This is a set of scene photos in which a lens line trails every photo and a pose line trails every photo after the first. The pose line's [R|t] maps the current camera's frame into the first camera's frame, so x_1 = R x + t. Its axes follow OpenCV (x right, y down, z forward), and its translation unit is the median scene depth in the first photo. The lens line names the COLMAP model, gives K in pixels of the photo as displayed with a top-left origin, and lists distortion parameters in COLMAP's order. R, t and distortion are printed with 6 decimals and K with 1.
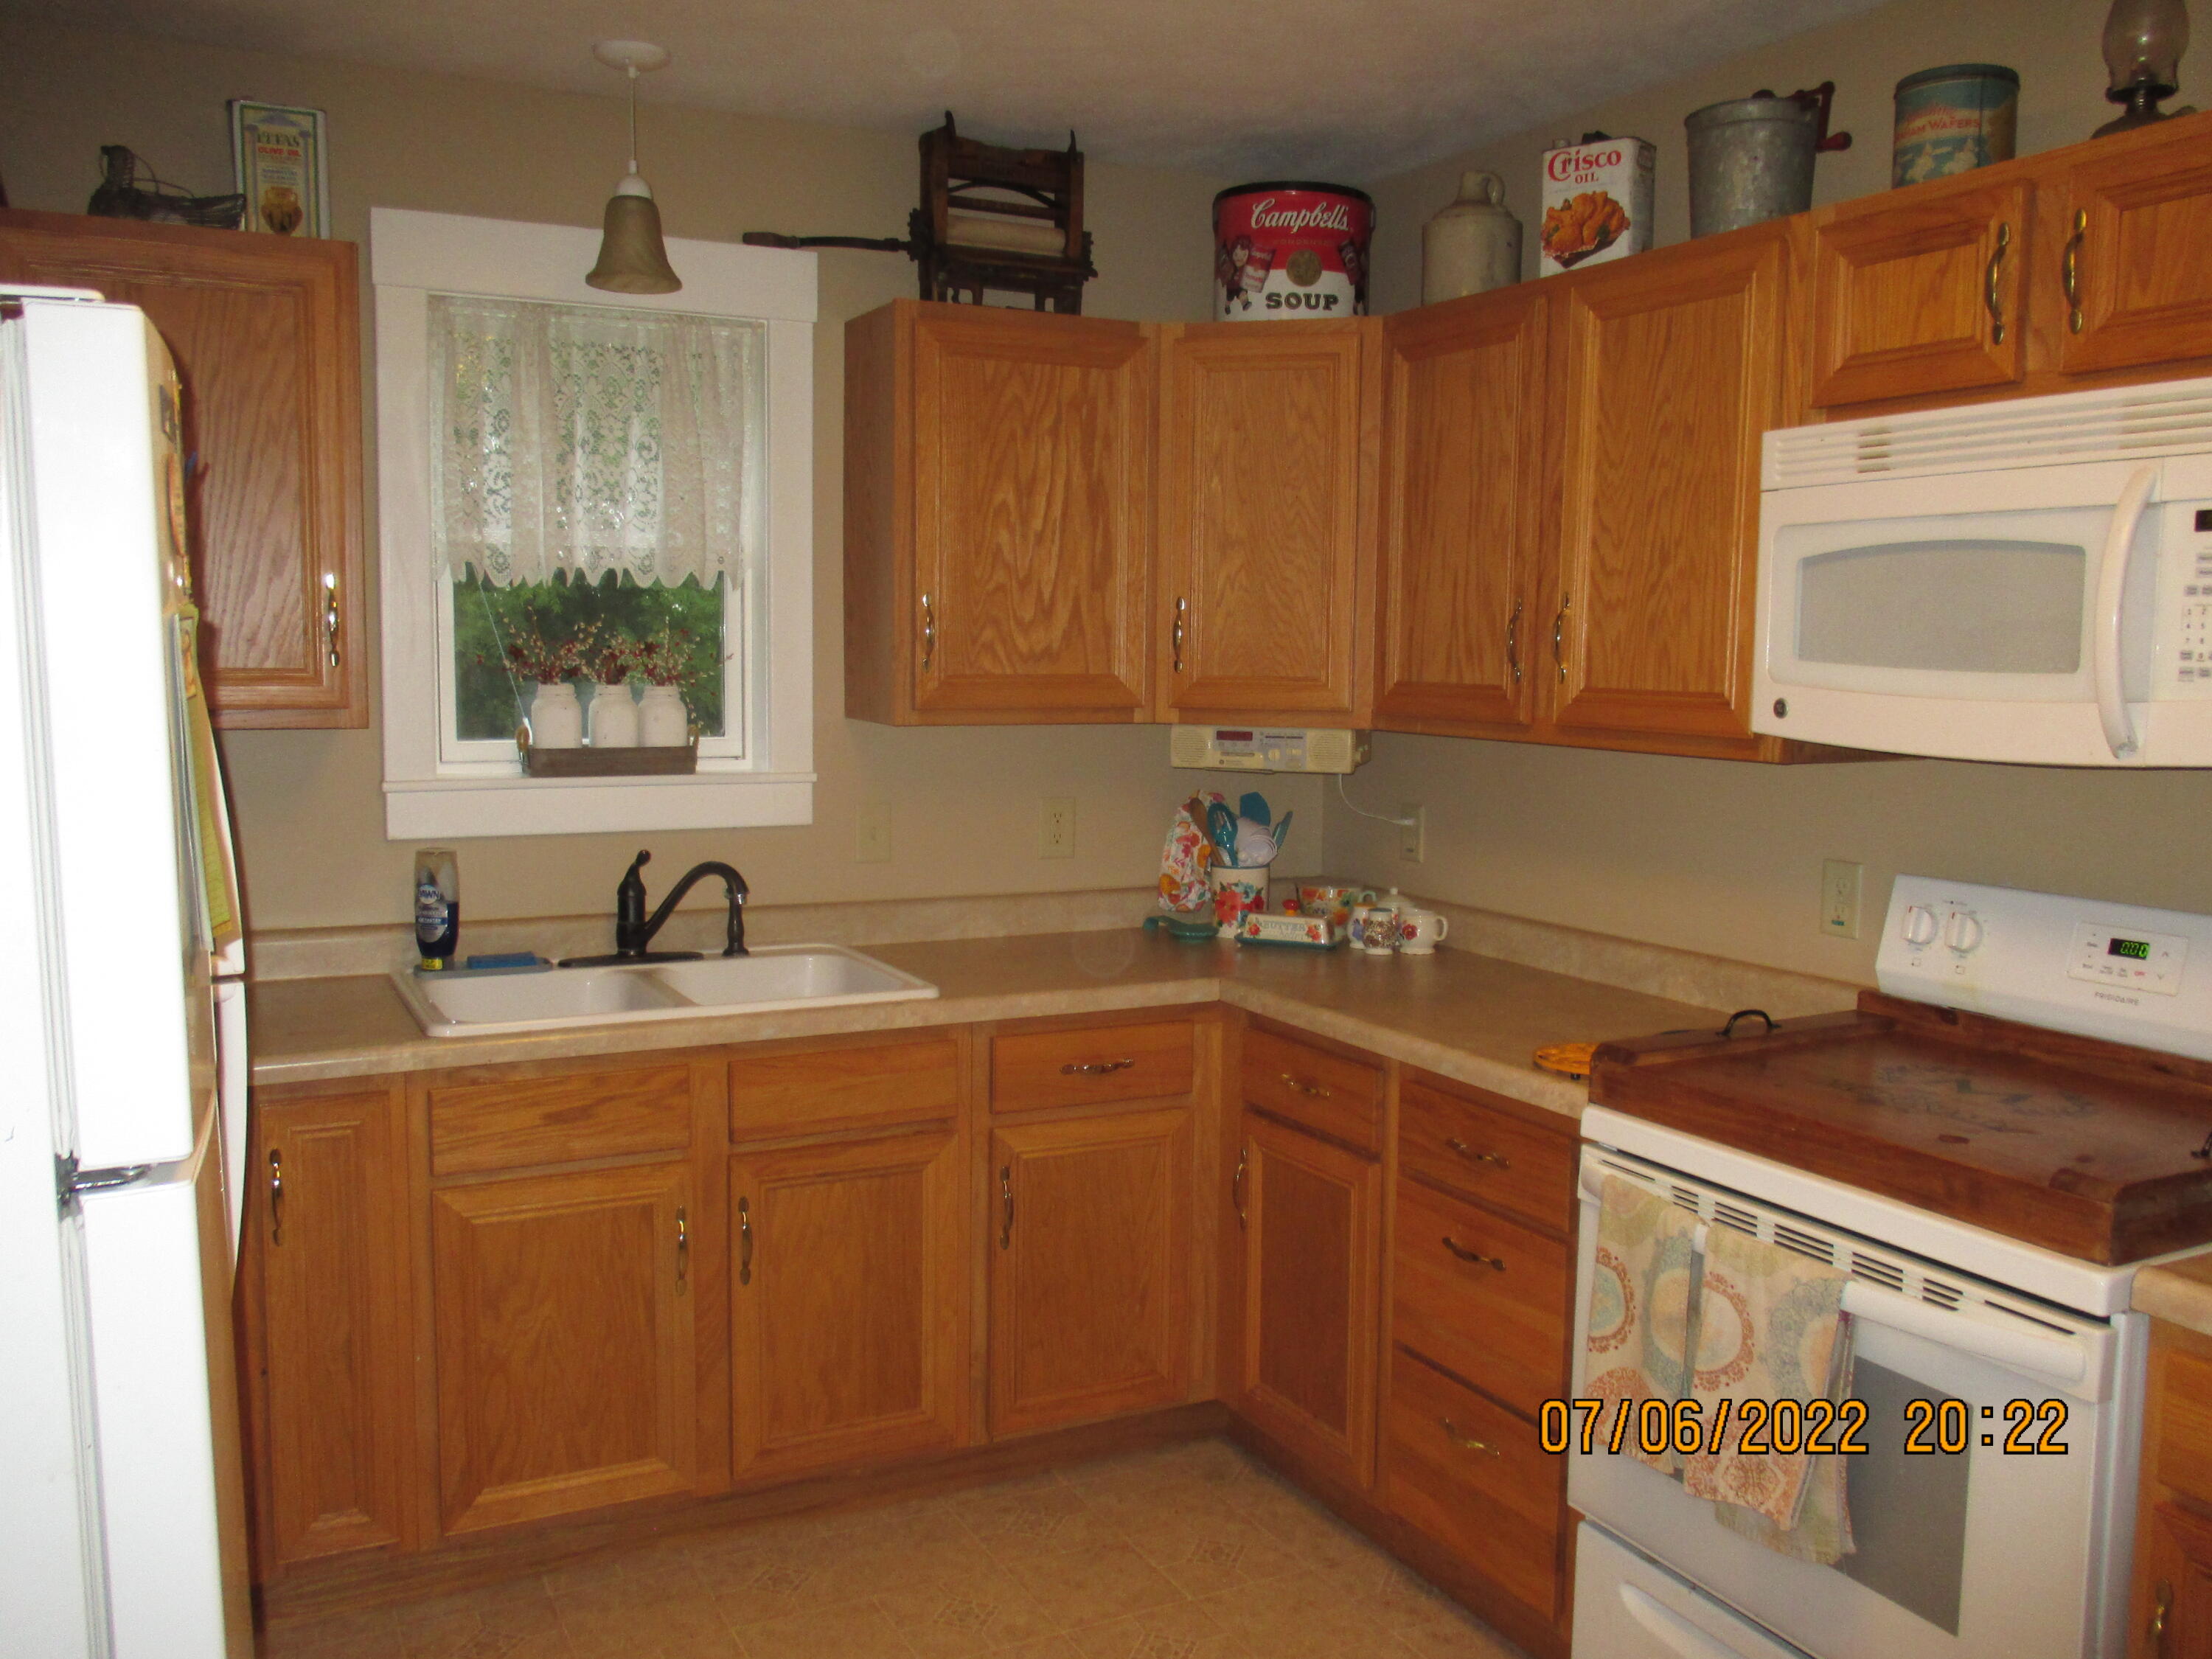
lens RADIAL K [[1838.5, 0, 1111.7], [0, 1838.5, 826.6], [0, 0, 1]] dist [-0.030398, 0.025239]
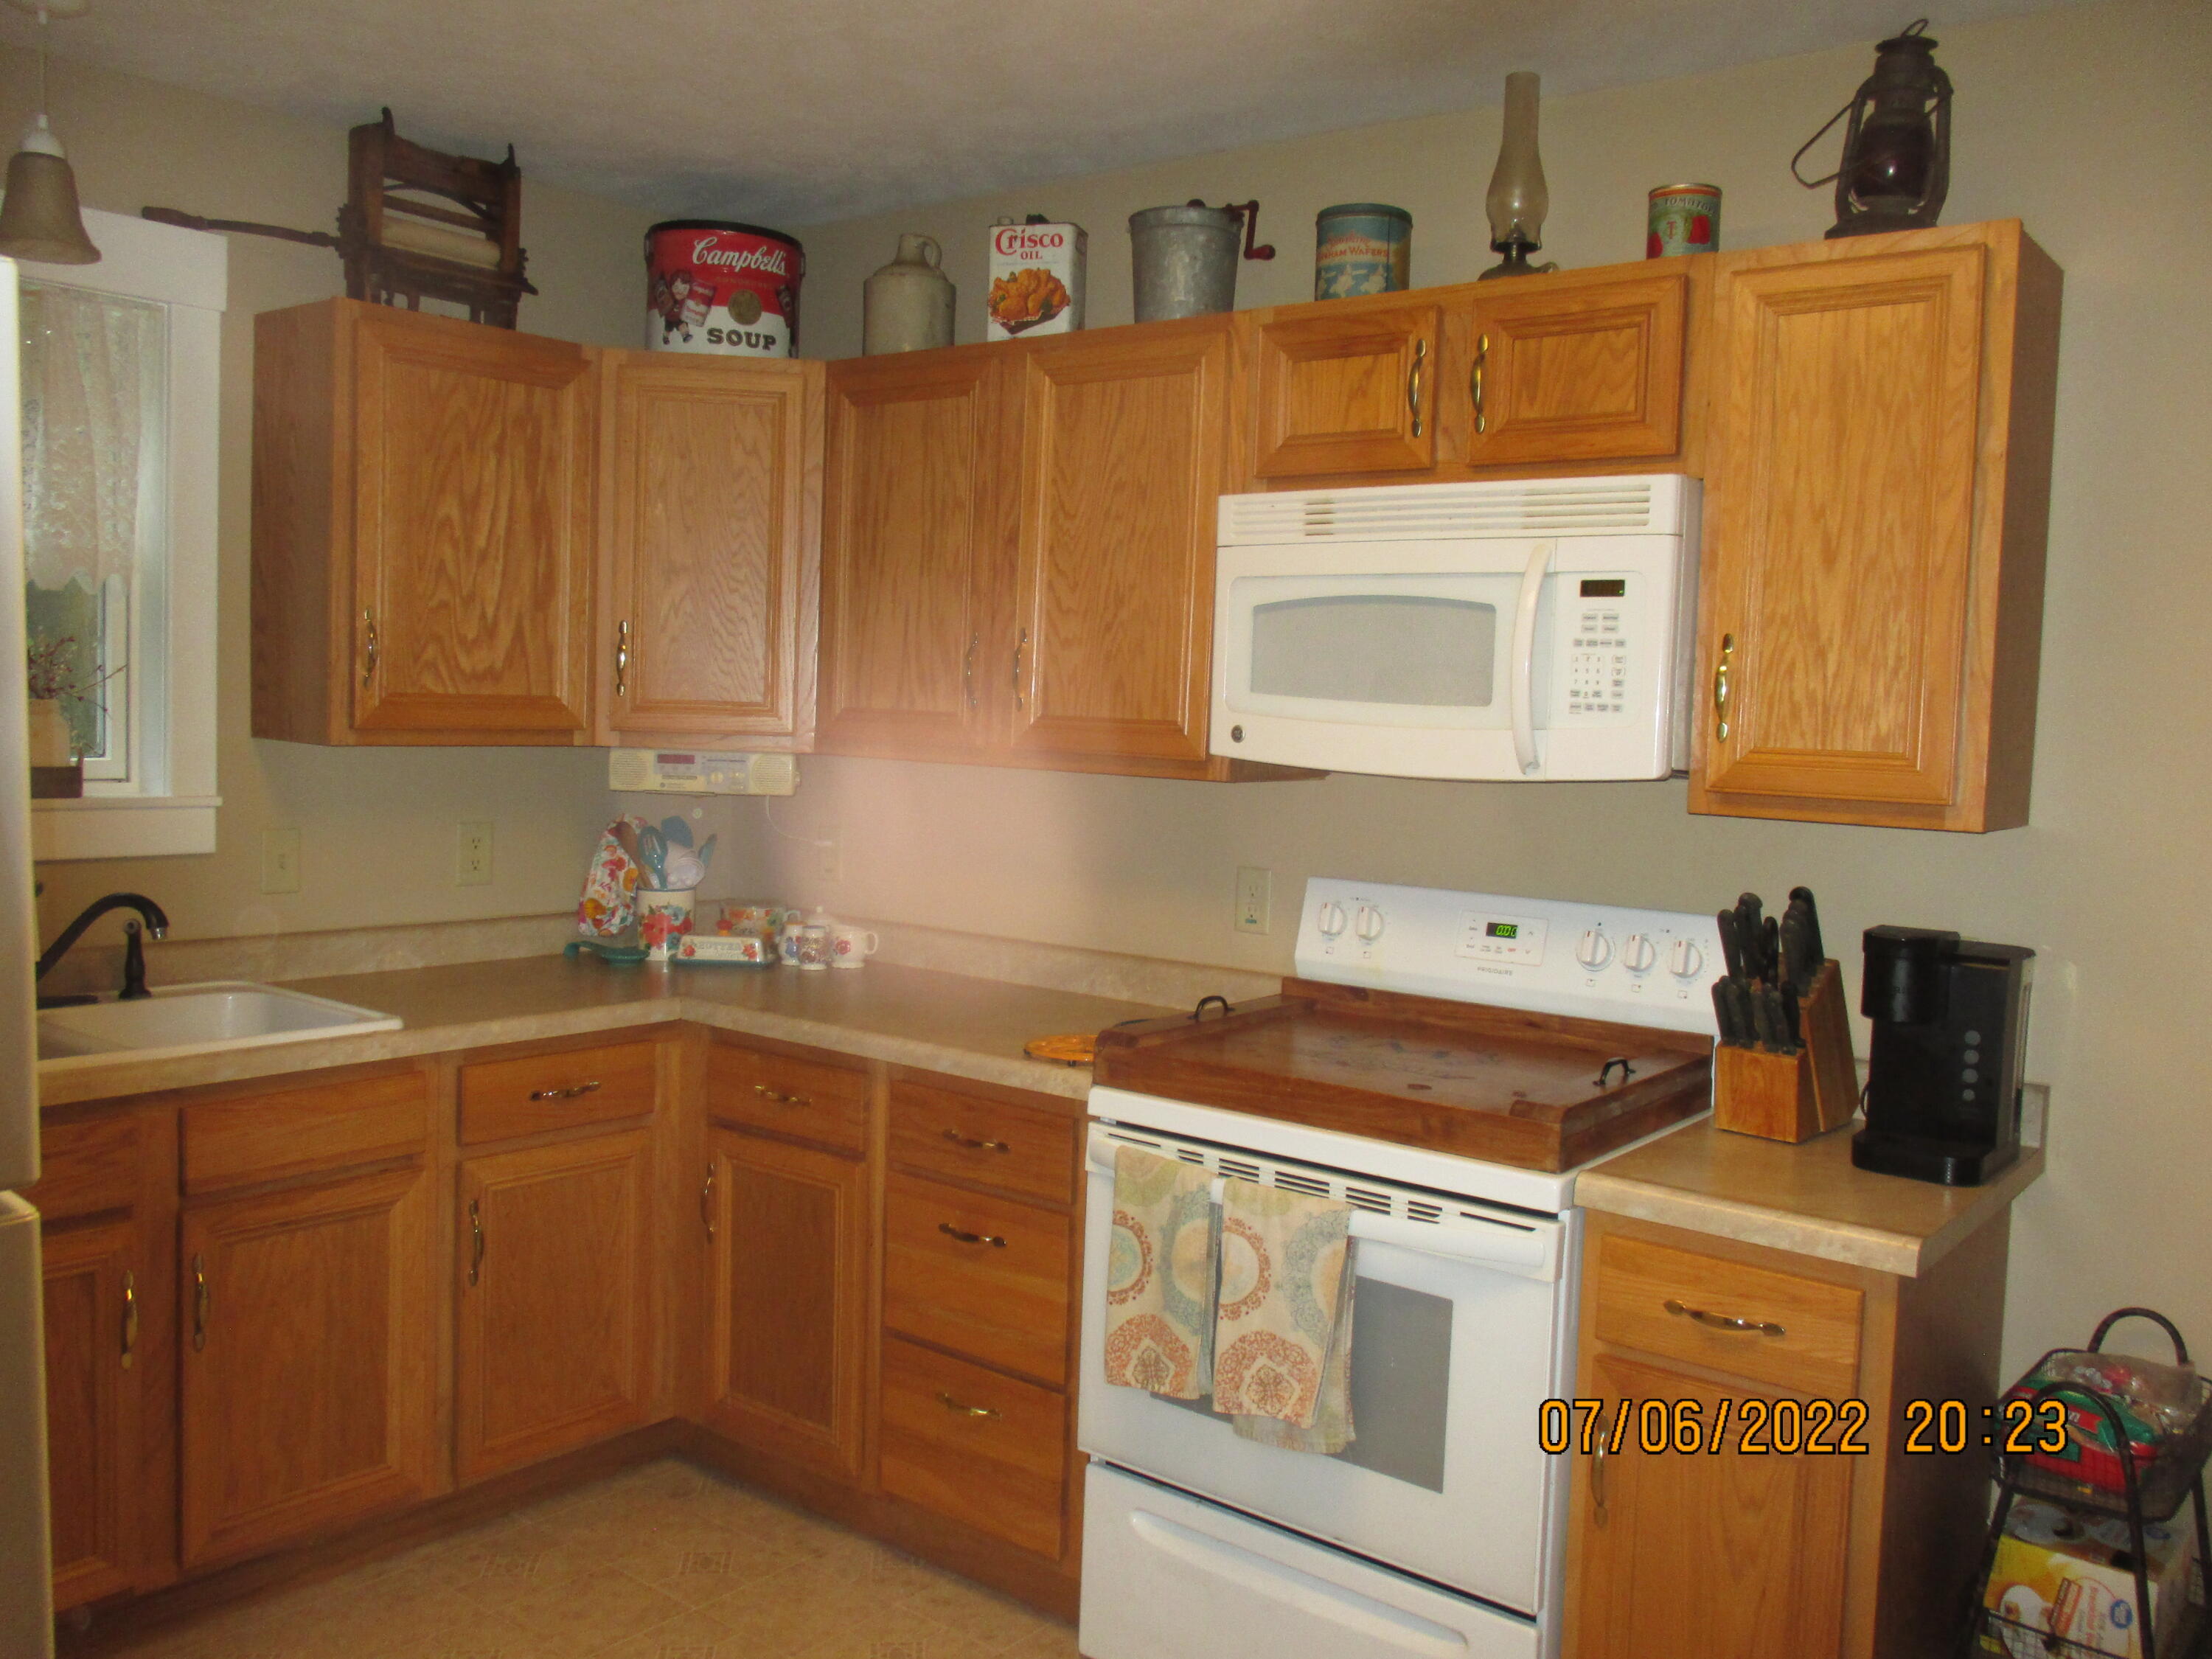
lens RADIAL K [[1838.5, 0, 1107.4], [0, 1838.5, 824.9], [0, 0, 1]] dist [-0.030398, 0.025239]
pose [[0.914565, -0.008430, 0.404352, -0.147692], [0.016548, 0.999726, -0.016585, 0.008948], [-0.404101, 0.021859, 0.914453, -0.025032]]
